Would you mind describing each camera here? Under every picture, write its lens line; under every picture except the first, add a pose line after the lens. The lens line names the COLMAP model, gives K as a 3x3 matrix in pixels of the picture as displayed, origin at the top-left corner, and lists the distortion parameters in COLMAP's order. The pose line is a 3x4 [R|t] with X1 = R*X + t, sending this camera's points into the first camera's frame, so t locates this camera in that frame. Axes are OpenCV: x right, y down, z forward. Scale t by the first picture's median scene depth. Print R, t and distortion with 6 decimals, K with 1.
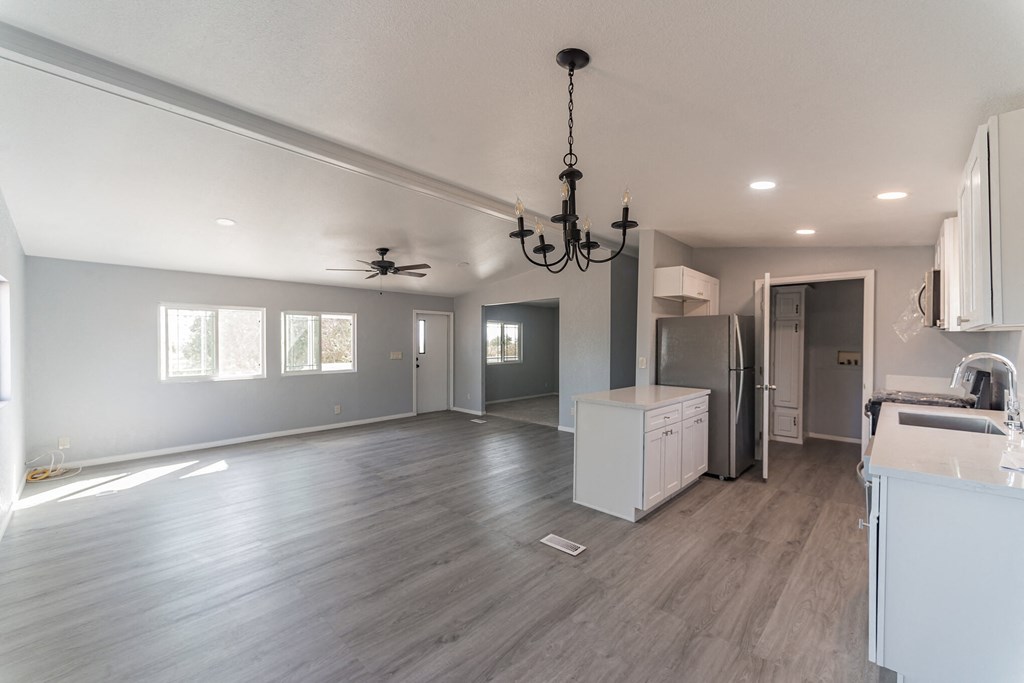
lens RADIAL K [[415.6, 0, 522.5], [0, 415.6, 351.0], [0, 0, 1]] dist [-0.000148, -0.000255]
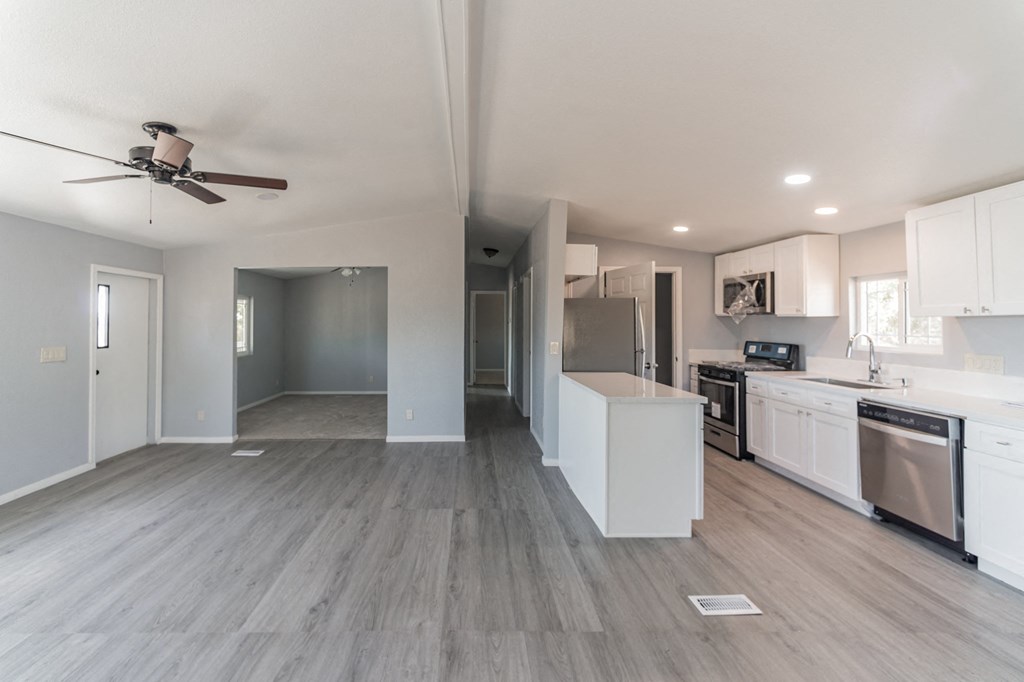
lens RADIAL K [[415.6, 0, 470.1], [0, 415.6, 328.2], [0, 0, 1]] dist [-0.000148, -0.000255]
pose [[0.720551, -0.011337, 0.693310, -0.329604], [0.017732, 0.999841, -0.002079, -0.011920], [-0.693176, 0.013792, 0.720637, 0.353125]]
